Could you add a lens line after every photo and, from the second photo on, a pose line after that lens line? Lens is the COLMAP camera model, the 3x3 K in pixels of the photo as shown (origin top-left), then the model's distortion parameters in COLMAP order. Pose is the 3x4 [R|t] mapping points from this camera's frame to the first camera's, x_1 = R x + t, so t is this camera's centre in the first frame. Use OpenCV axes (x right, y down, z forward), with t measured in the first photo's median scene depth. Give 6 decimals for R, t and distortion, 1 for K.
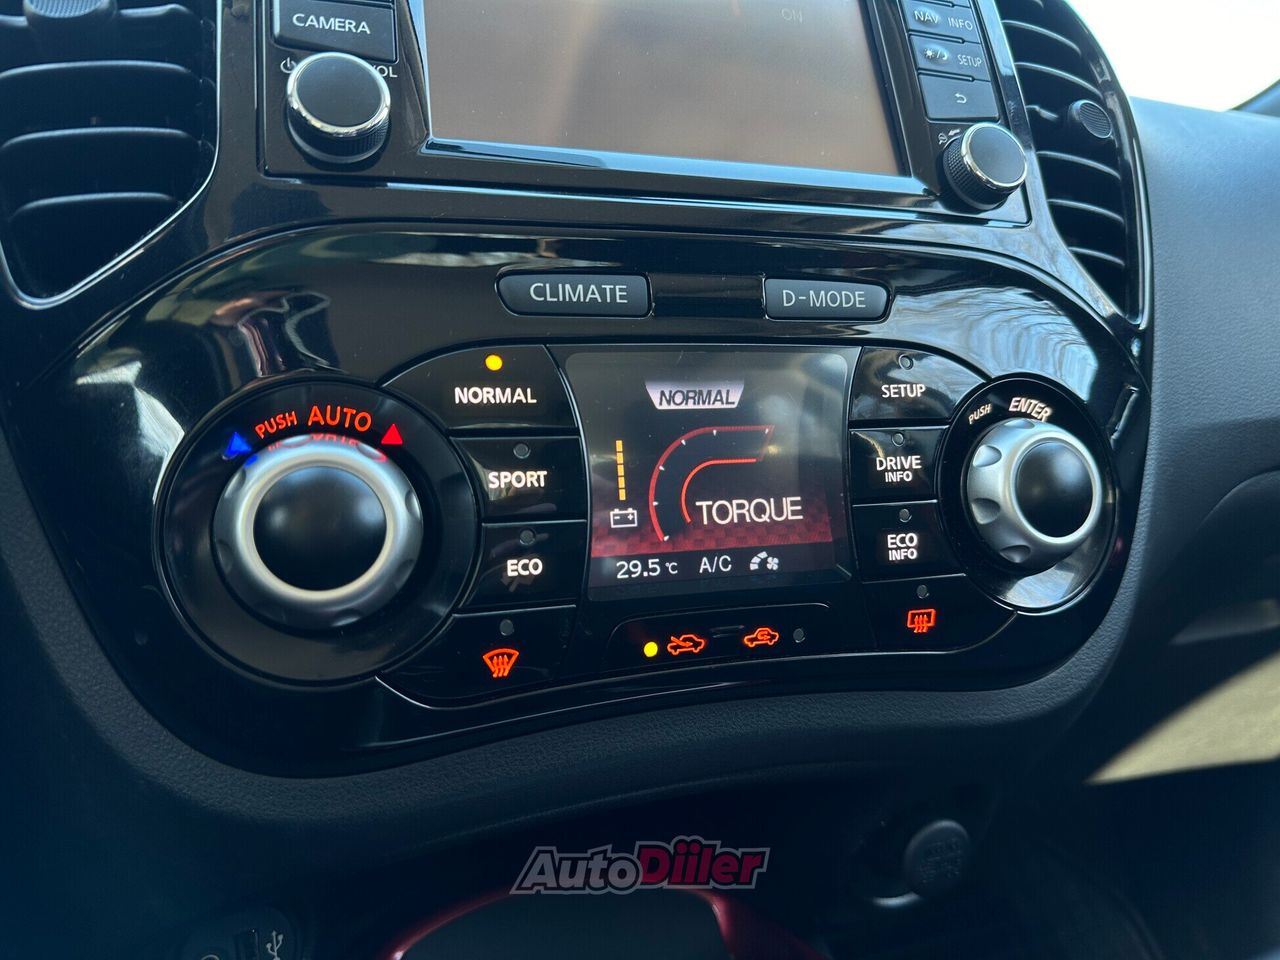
lens RADIAL K [[913.3, 0, 630.6], [0, 913.3, 477.2], [0, 0, 1]] dist [0.067368, -0.117740]
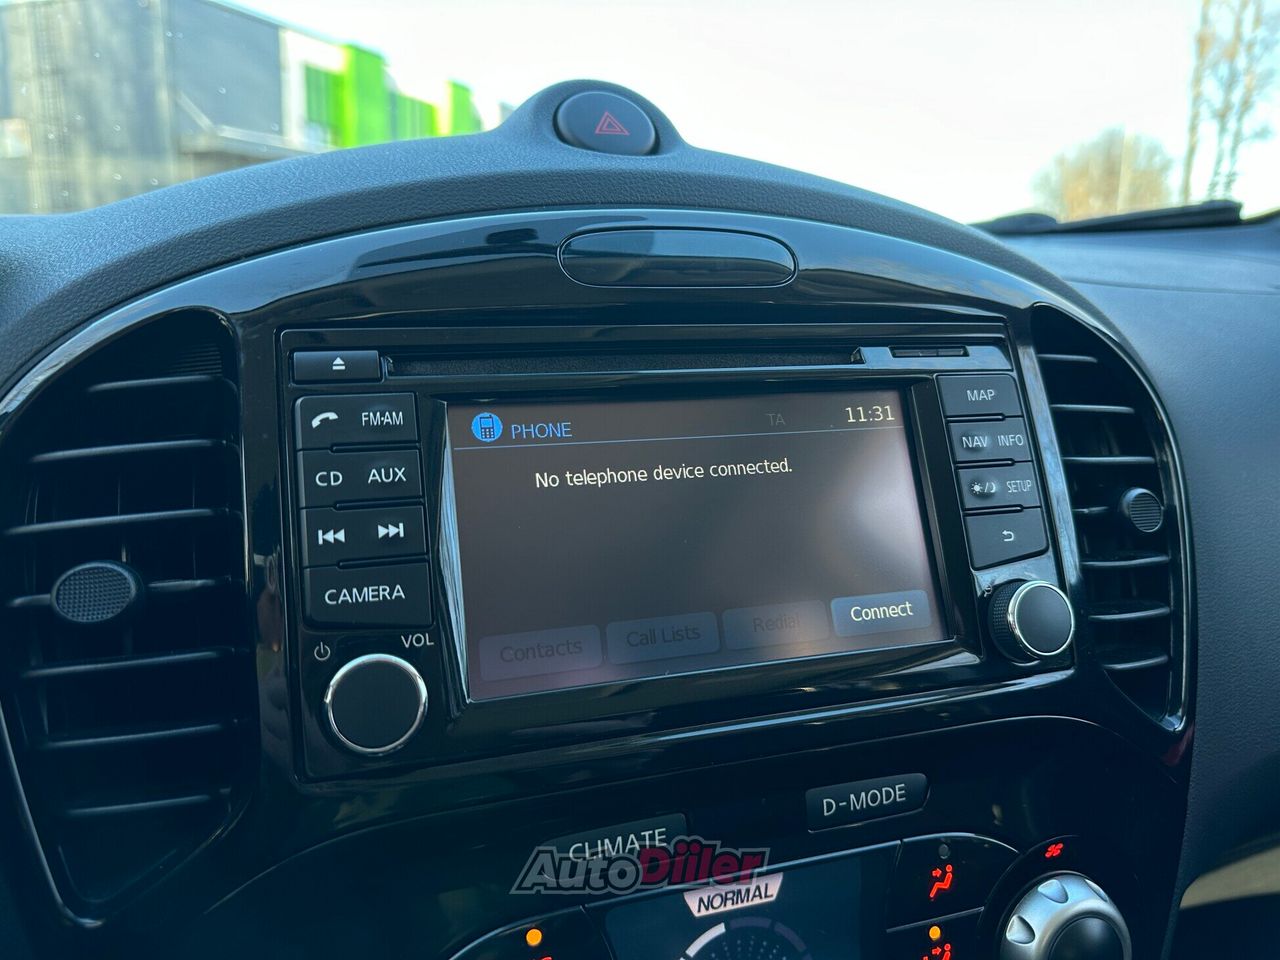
lens RADIAL K [[913.3, 0, 647.5], [0, 913.3, 477.3], [0, 0, 1]] dist [0.067368, -0.117740]
pose [[0.999939, 0.000750, -0.011028, -0.013071], [0.000202, 0.996289, 0.086072, -0.651288], [0.011051, -0.086069, 0.996228, 0.039542]]
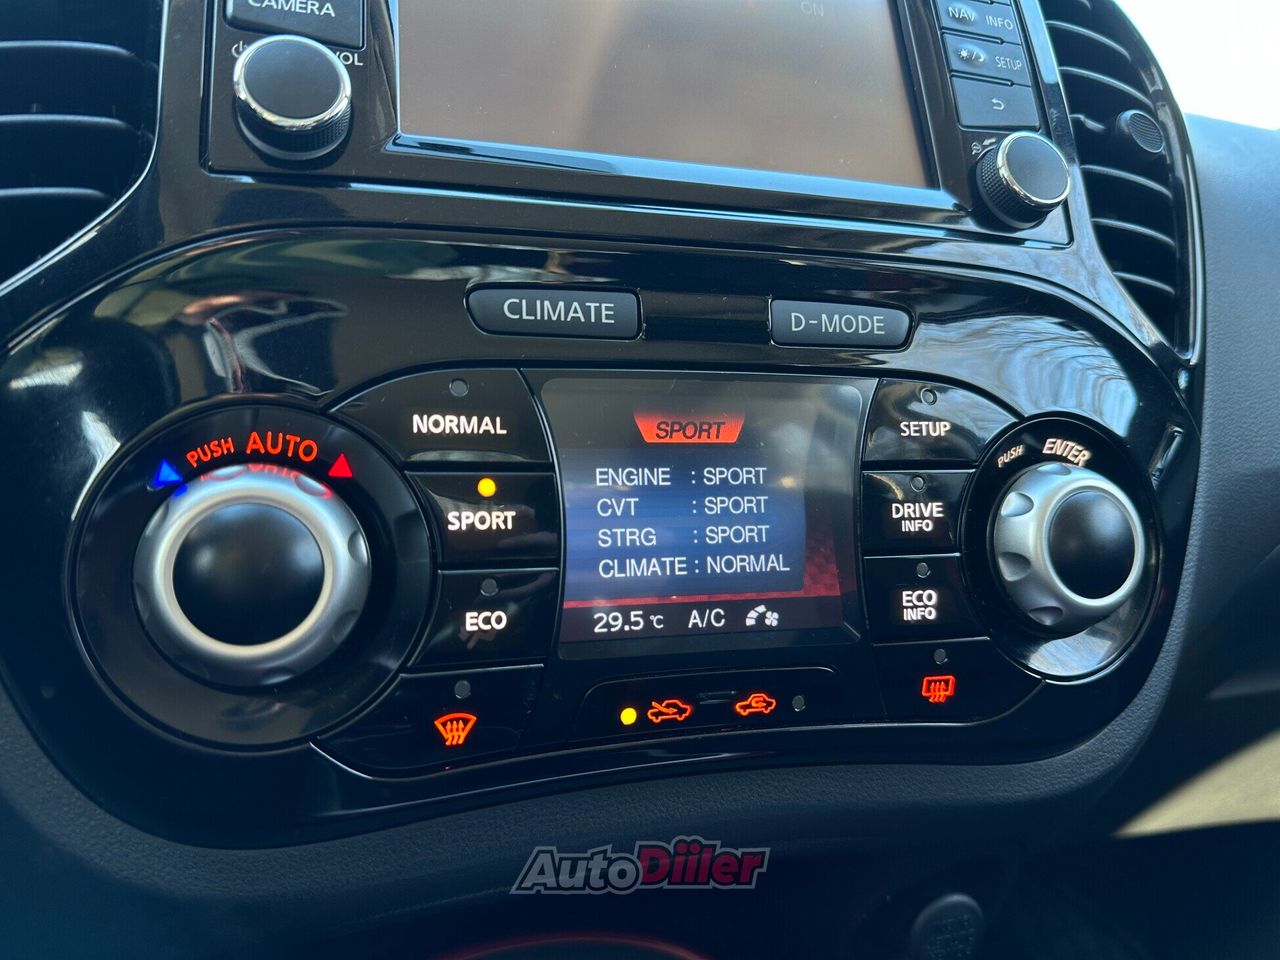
lens RADIAL K [[913.3, 0, 624.0], [0, 913.3, 479.7], [0, 0, 1]] dist [0.067368, -0.117740]
pose [[0.999224, 0.029931, -0.025597, 0.032053], [-0.030097, 0.999528, -0.006107, -0.032597], [0.025402, 0.006872, 0.999654, 0.109532]]
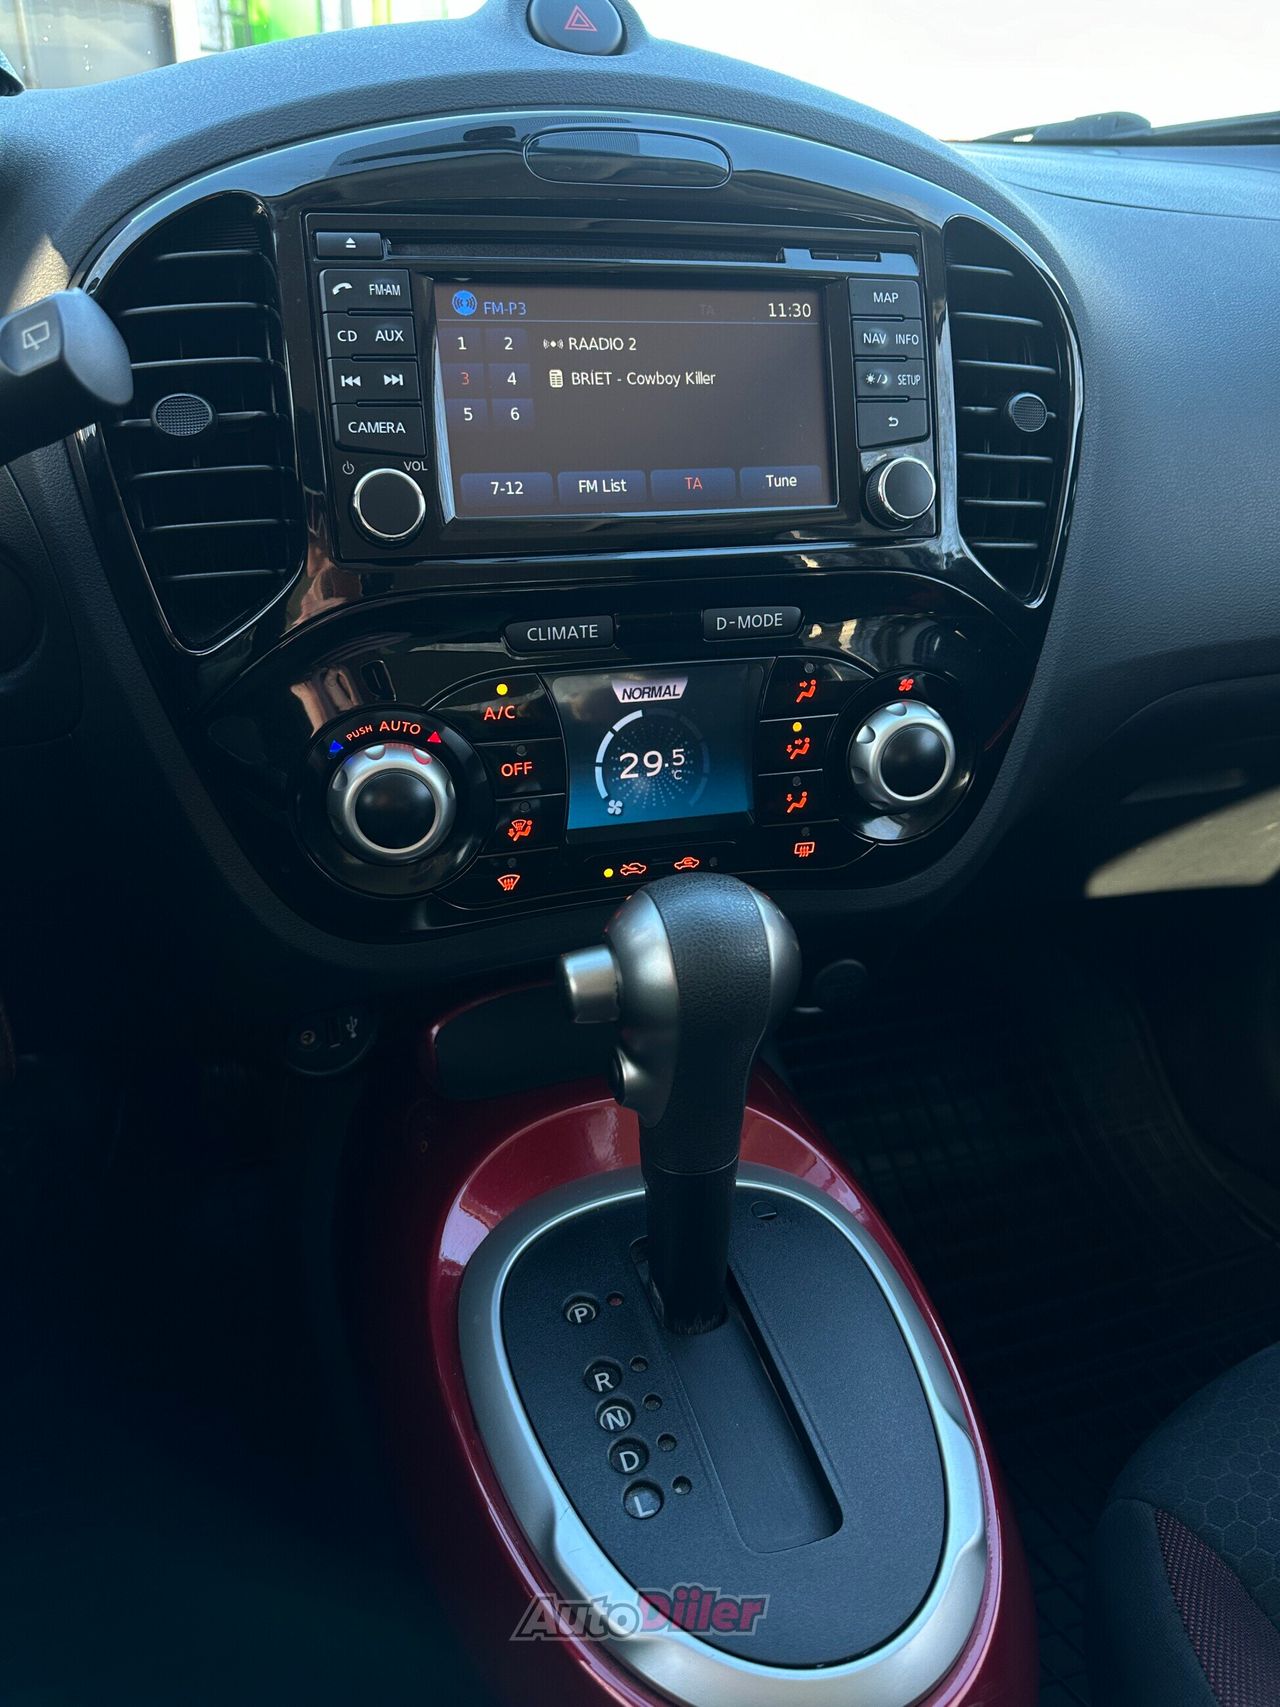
lens RADIAL K [[1218.0, 0, 641.6], [0, 1218.0, 868.7], [0, 0, 1]] dist [0.067368, -0.117740]
pose [[0.998551, 0.045138, -0.029295, 0.127999], [-0.031087, 0.928257, 0.370637, -0.532104], [0.043923, -0.369190, 0.928316, -0.806029]]
